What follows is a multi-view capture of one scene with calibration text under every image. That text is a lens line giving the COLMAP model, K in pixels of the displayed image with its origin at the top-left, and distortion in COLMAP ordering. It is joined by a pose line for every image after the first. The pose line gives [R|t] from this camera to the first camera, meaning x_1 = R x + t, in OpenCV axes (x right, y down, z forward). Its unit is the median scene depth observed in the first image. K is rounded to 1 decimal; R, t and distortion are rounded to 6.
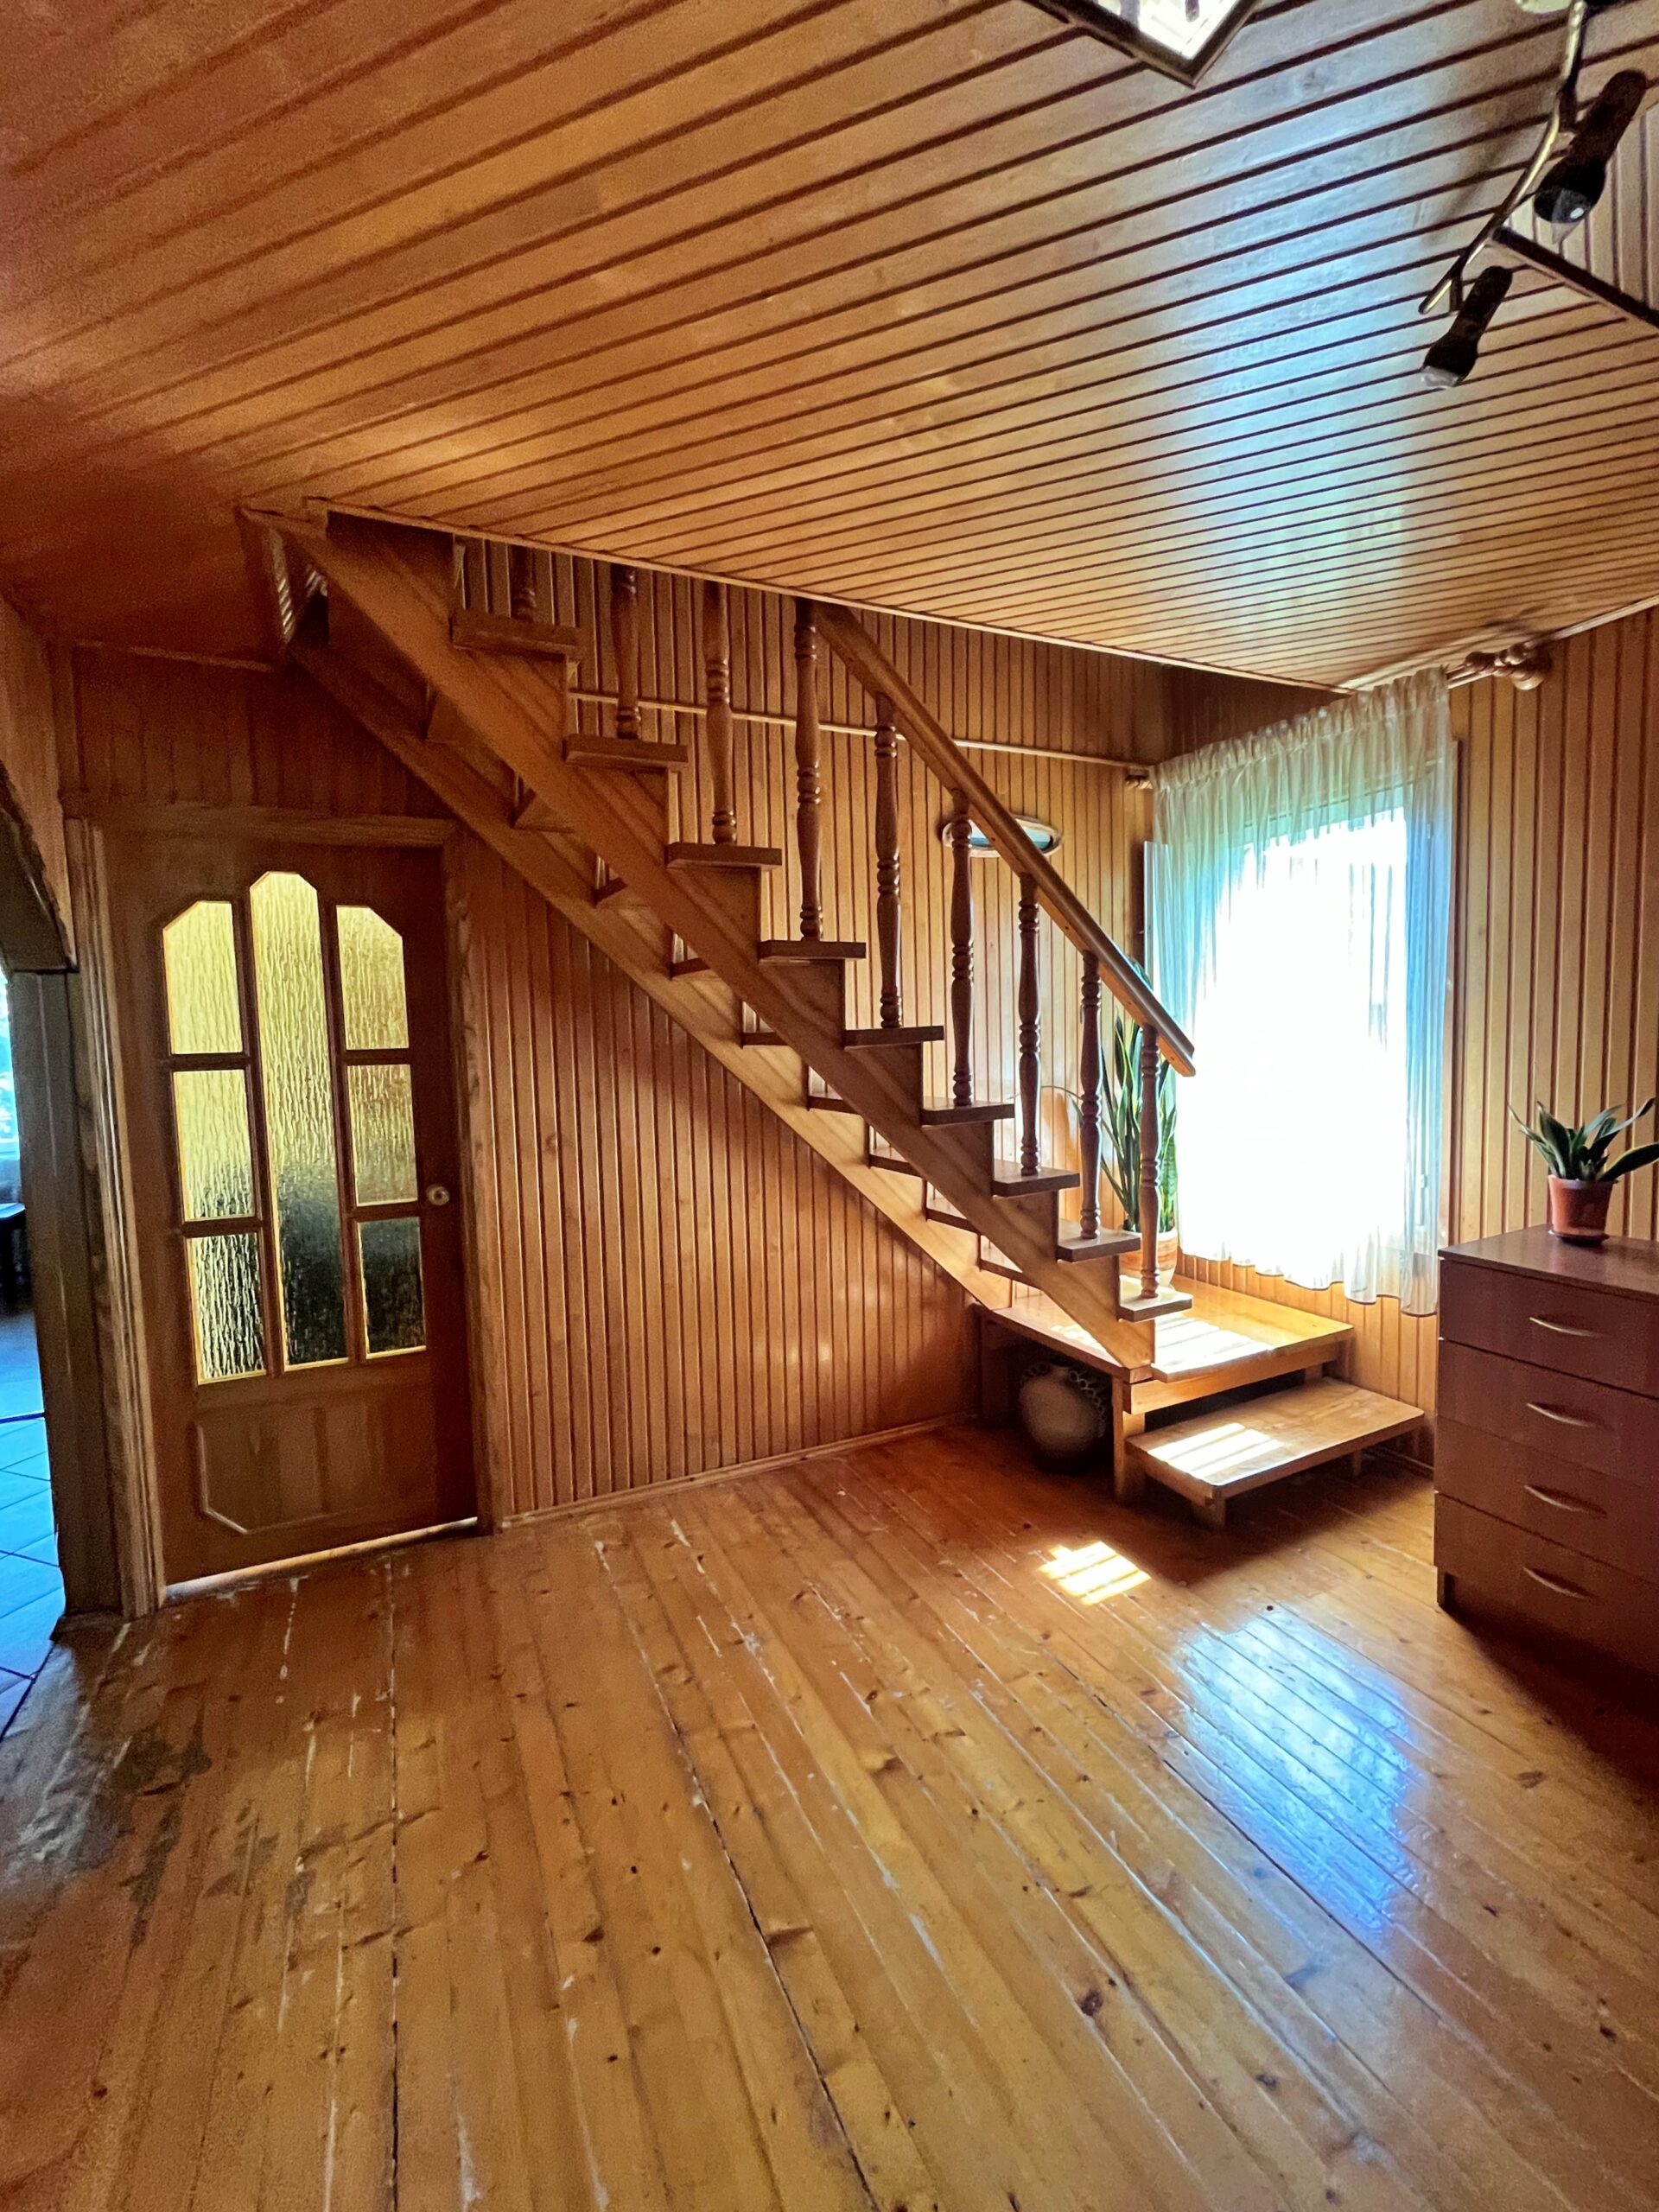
lens RADIAL K [[912.4, 0, 829.5], [0, 912.4, 1106.0], [0, 0, 1]] dist [0.002752, 0.000017]
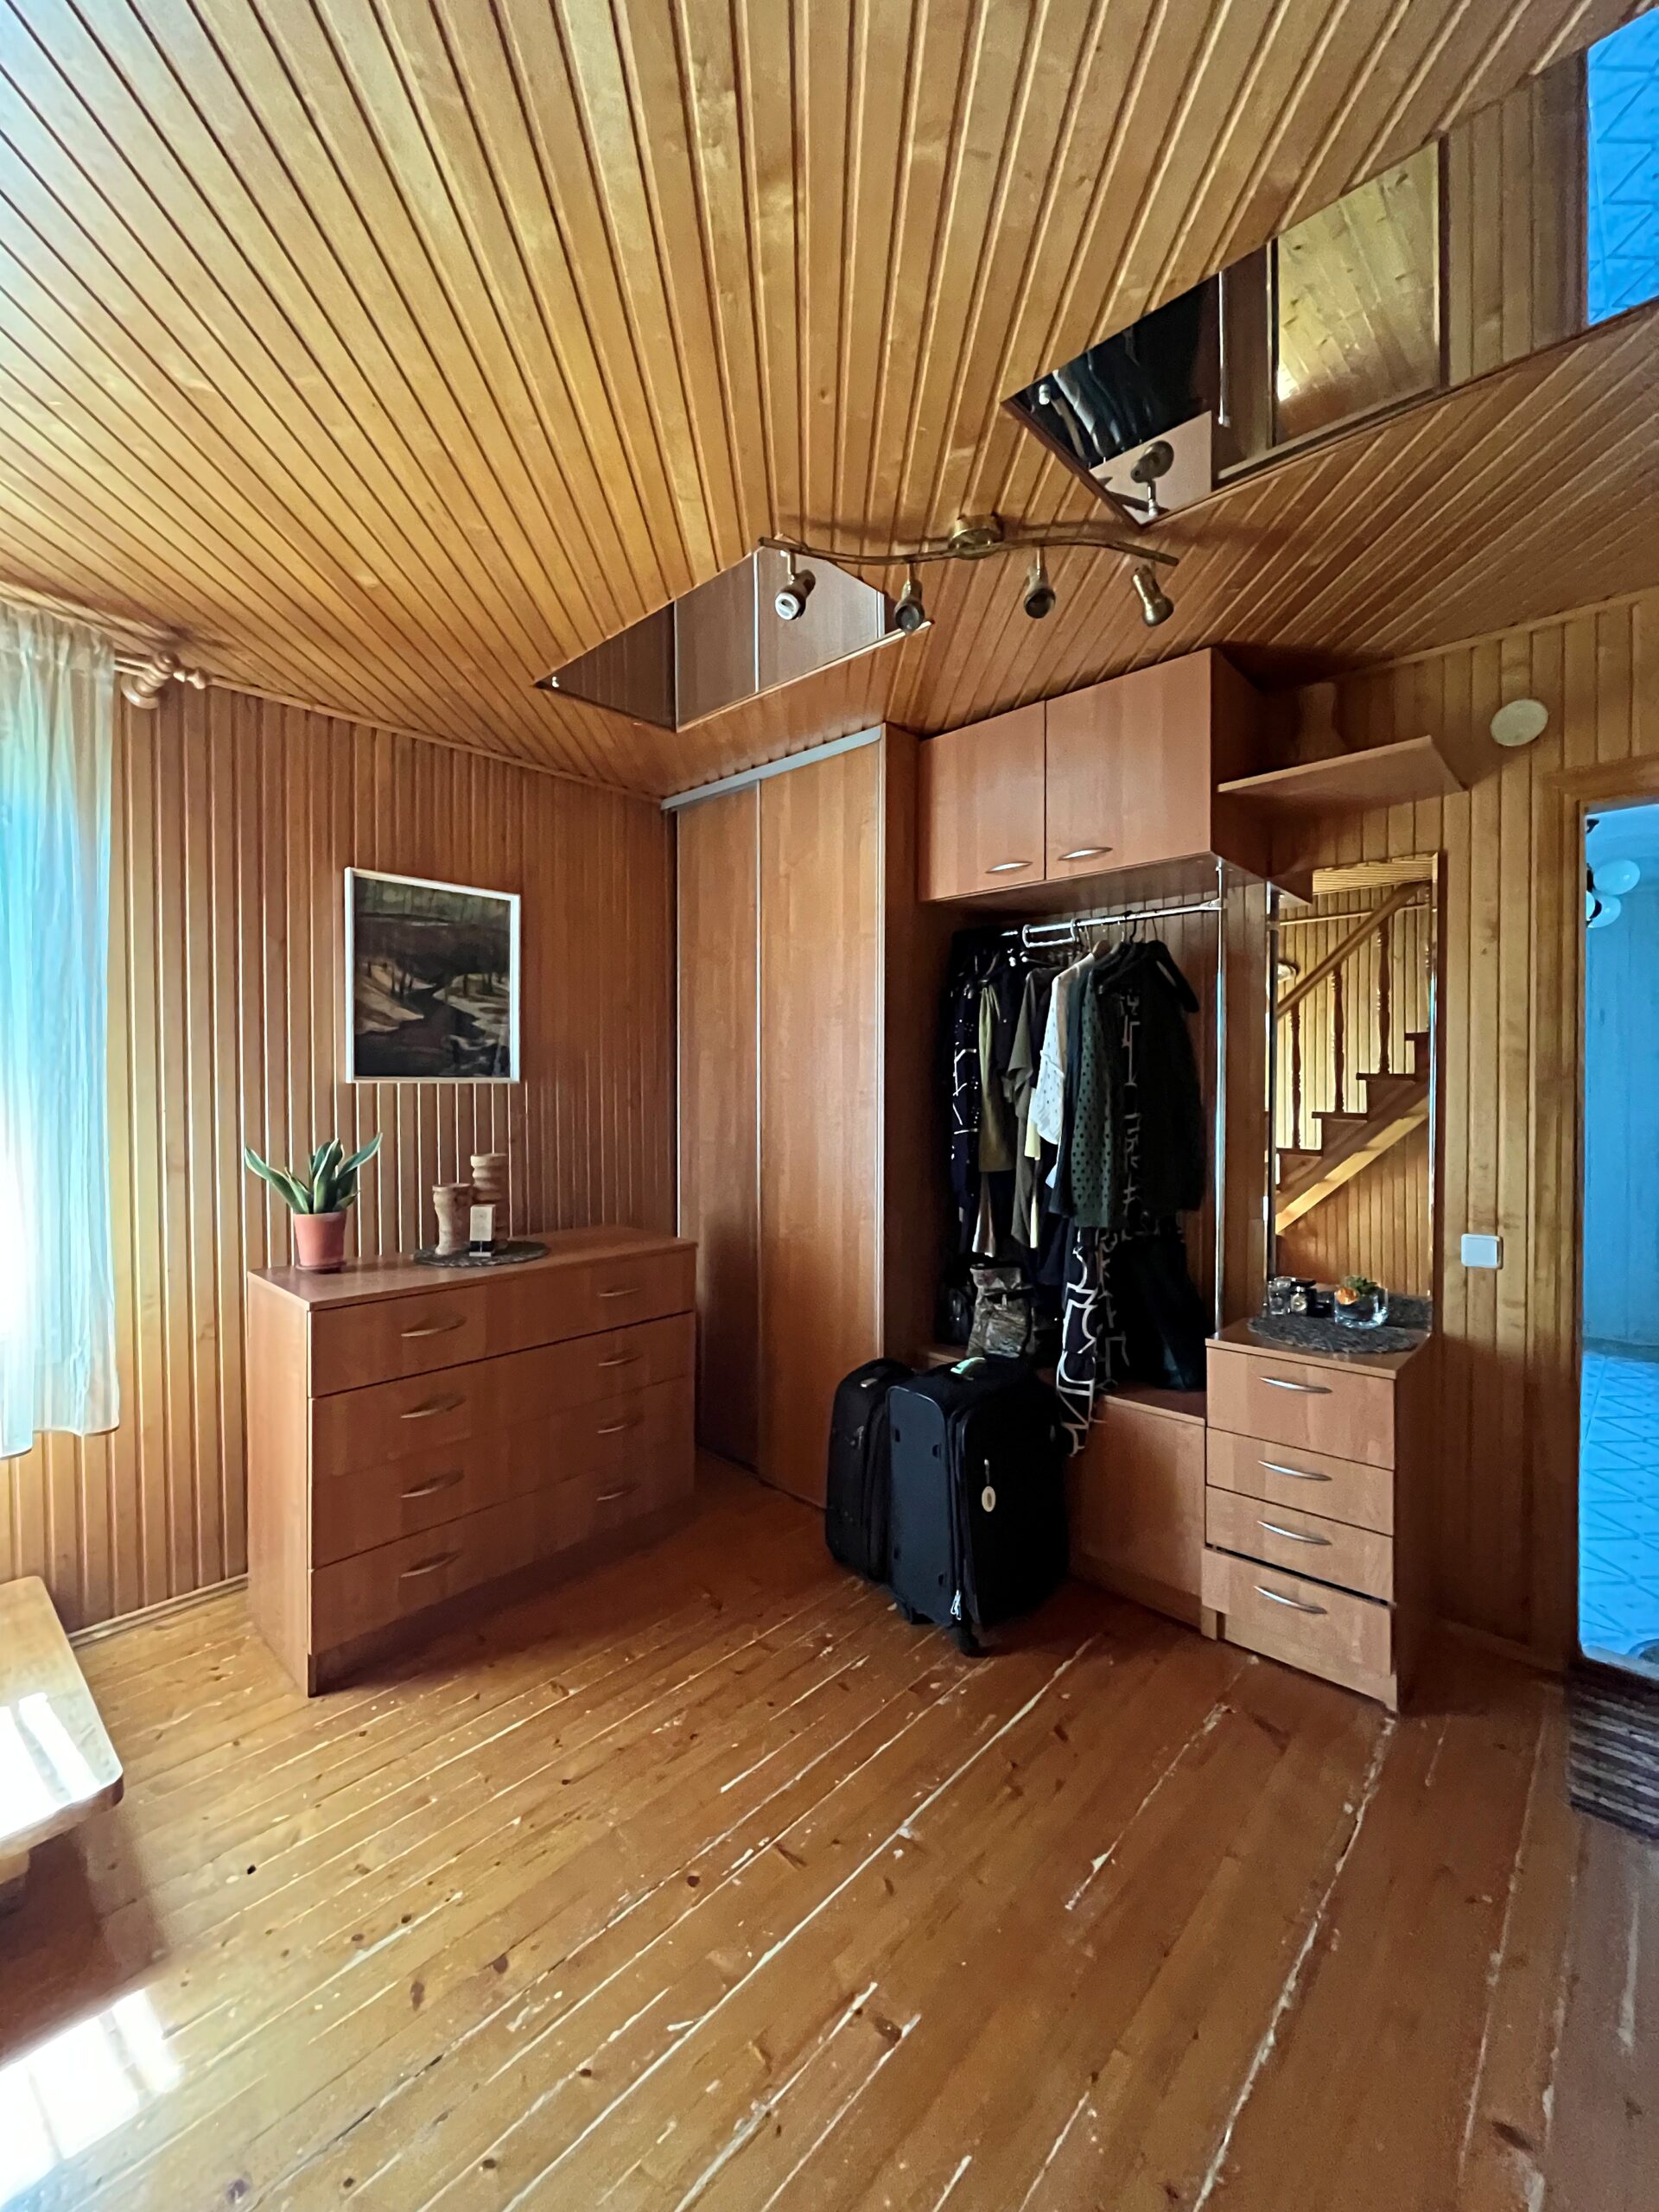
lens RADIAL K [[912.4, 0, 829.5], [0, 912.4, 1106.0], [0, 0, 1]] dist [0.002752, 0.000017]
pose [[-0.380512, 0.016075, 0.924636, -0.592307], [0.086253, 0.996107, 0.018178, -0.020314], [-0.920745, 0.086670, -0.380418, 1.279406]]
